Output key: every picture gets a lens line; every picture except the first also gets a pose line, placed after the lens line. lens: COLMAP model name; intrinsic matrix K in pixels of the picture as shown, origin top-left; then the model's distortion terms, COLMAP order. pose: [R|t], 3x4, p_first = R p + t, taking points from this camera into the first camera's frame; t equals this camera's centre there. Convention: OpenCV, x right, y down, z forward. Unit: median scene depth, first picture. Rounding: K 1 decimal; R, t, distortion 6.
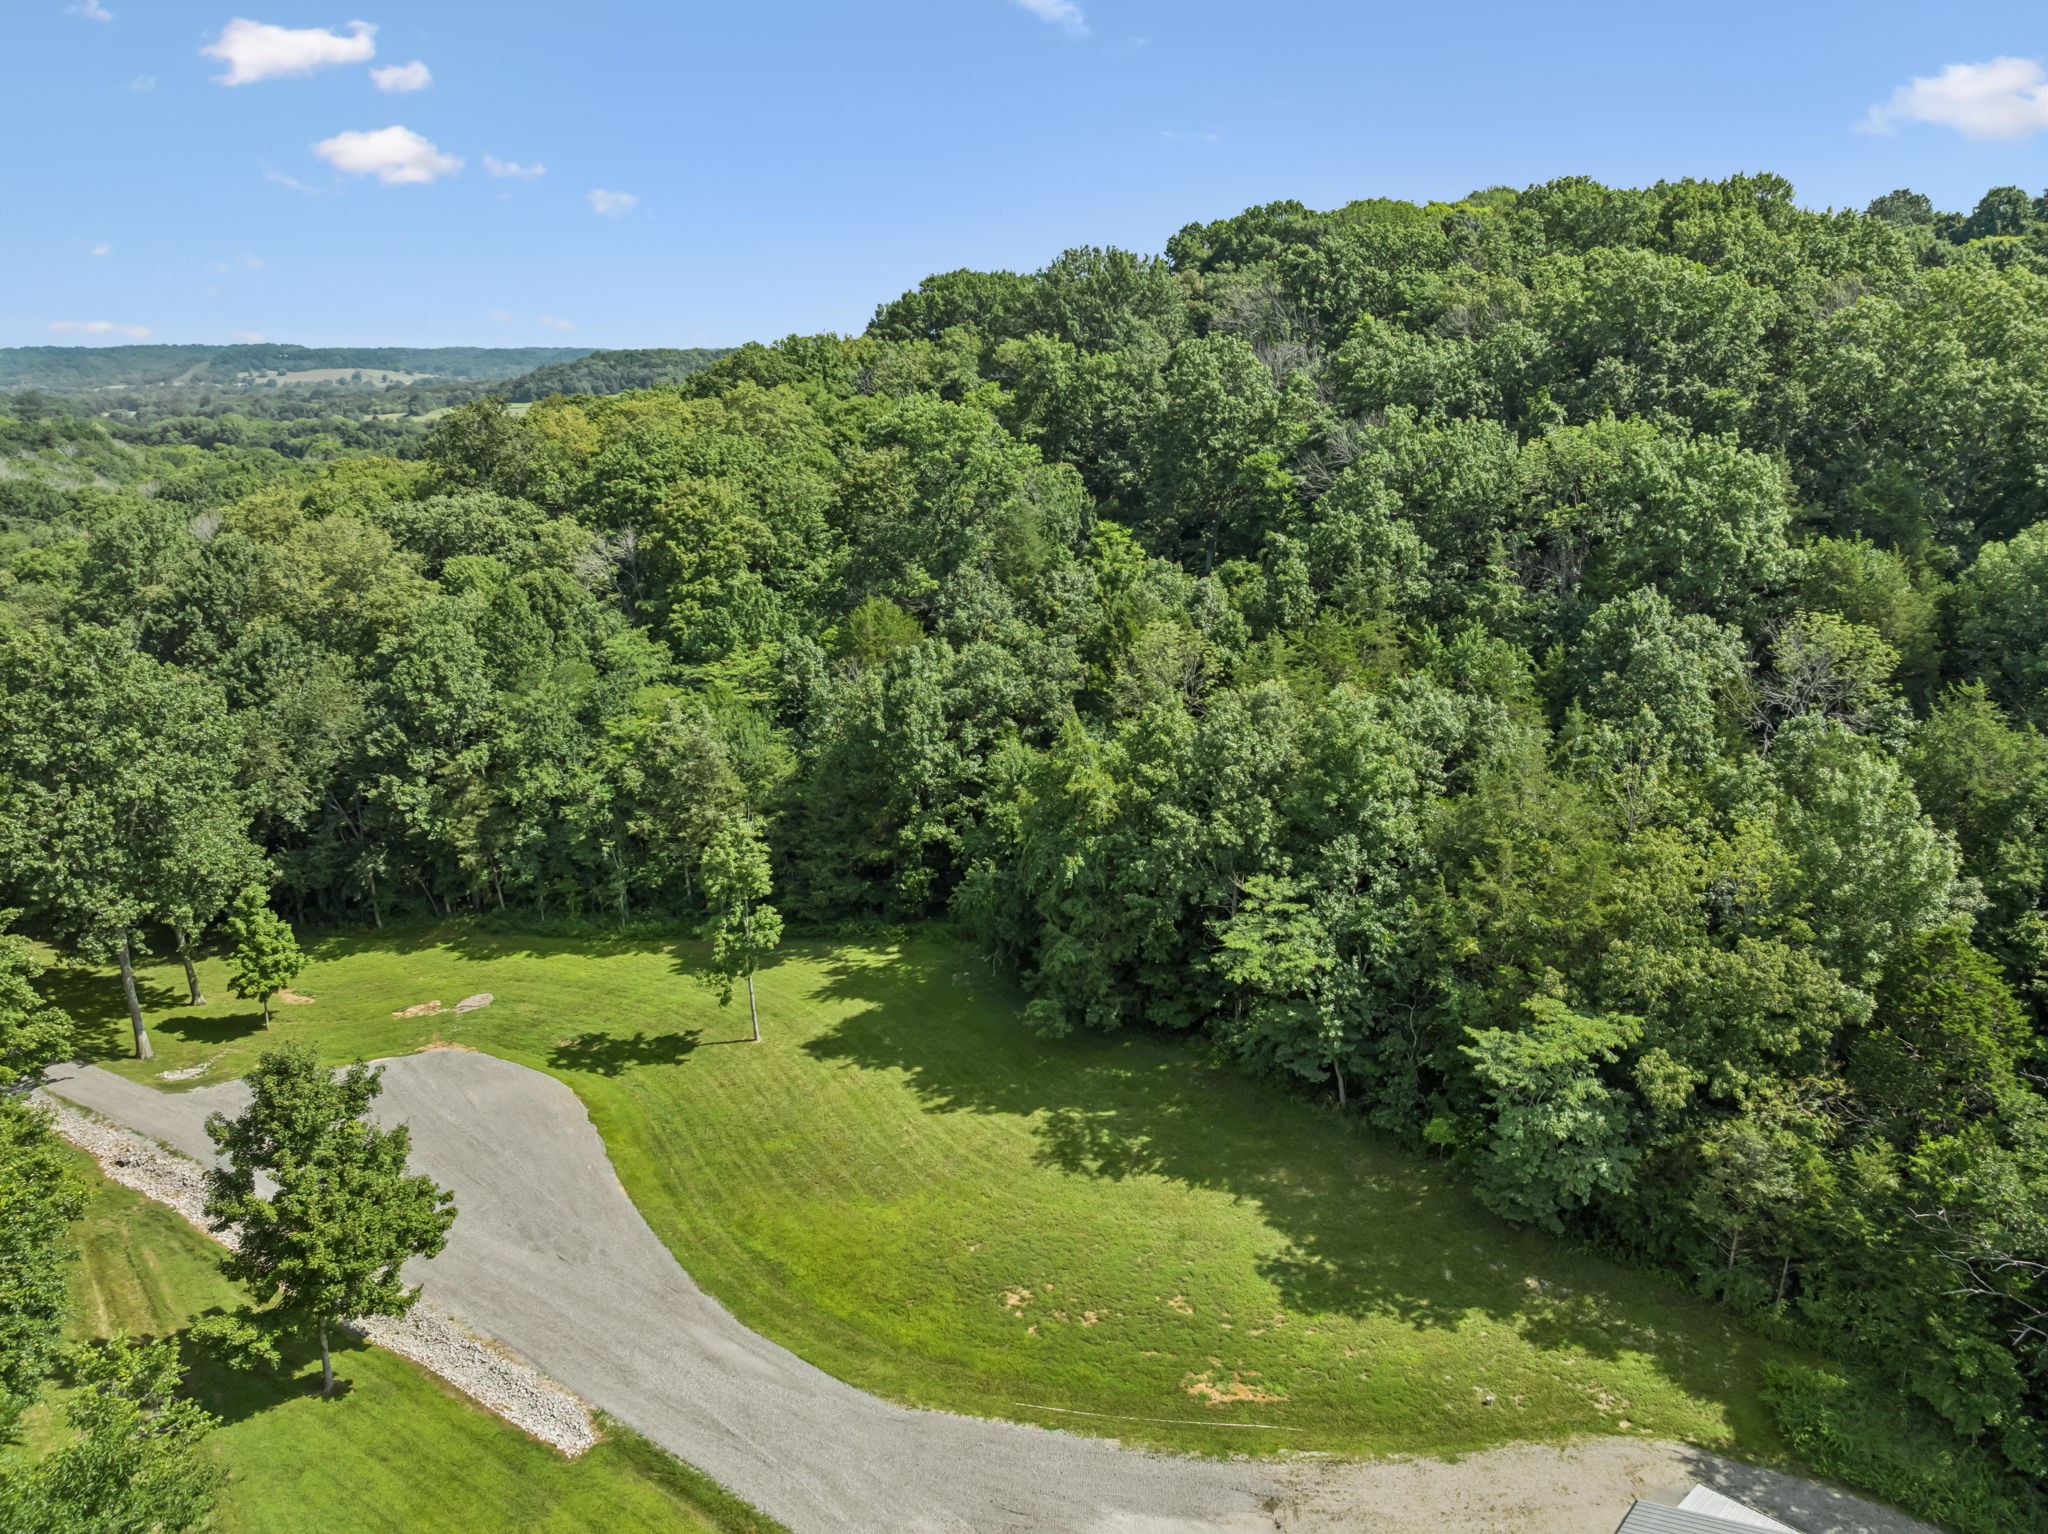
lens RADIAL K [[1440.2, 0, 1011.0], [0, 1440.2, 774.4], [0, 0, 1]] dist [-0.042069, 0.008796]
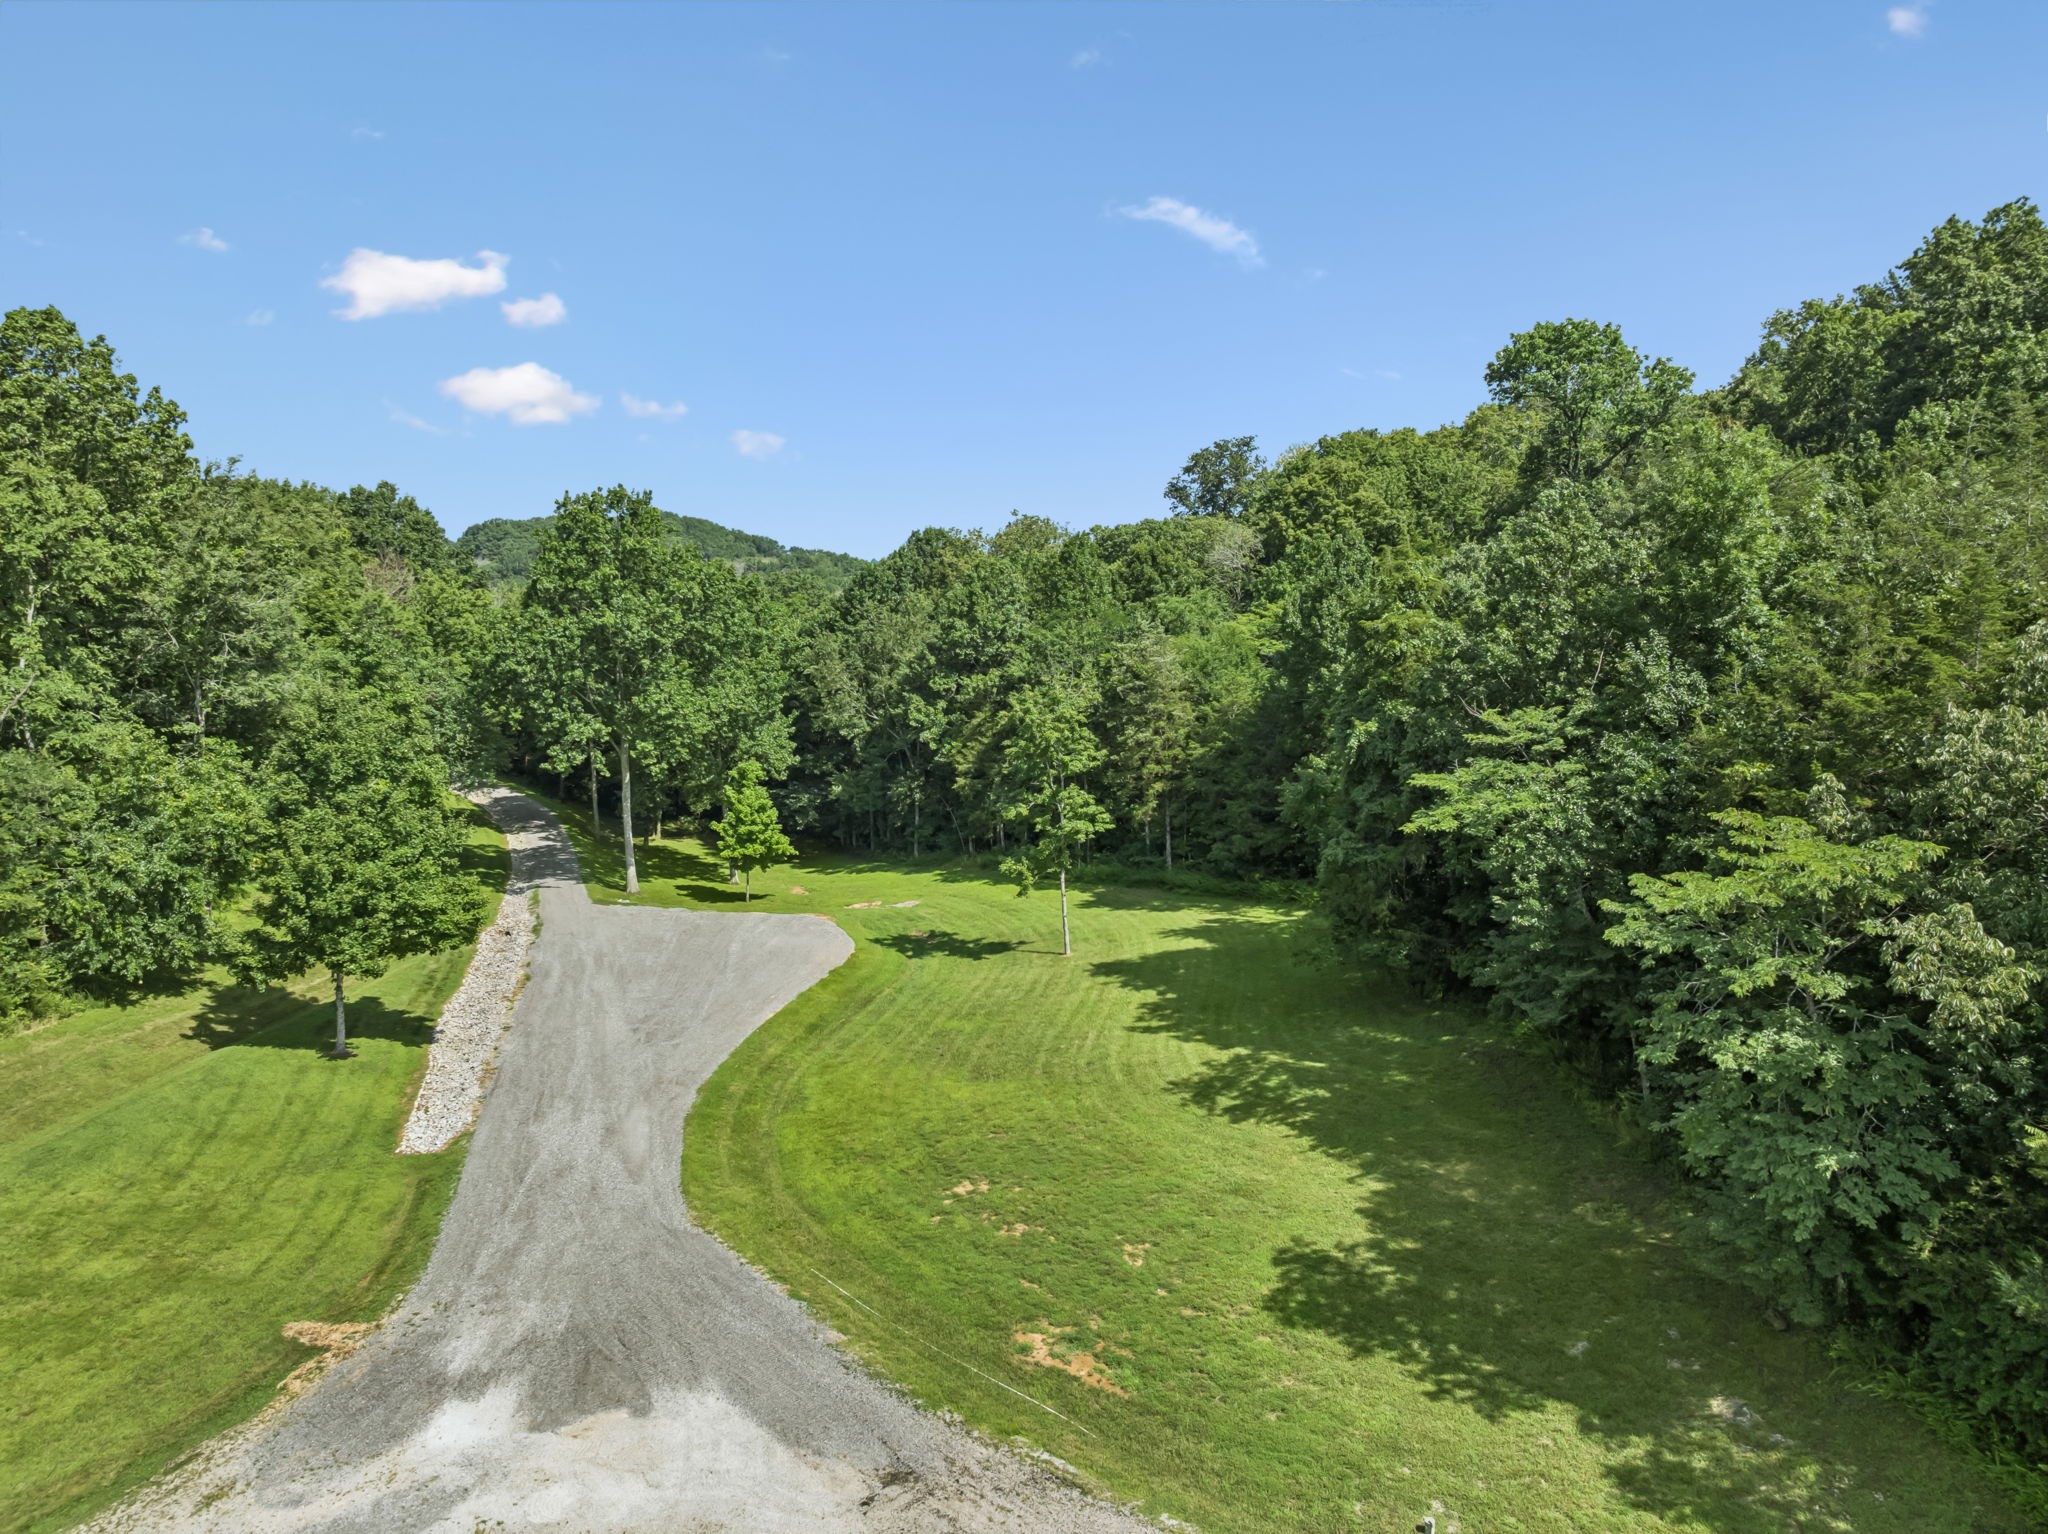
lens RADIAL K [[1440.2, 0, 1018.0], [0, 1440.2, 764.7], [0, 0, 1]] dist [-0.042069, 0.008796]
pose [[0.775299, 0.073941, -0.627252, 0.334365], [-0.166821, 0.981829, -0.090456, 0.159702], [0.609166, 0.174769, 0.773546, 0.311478]]
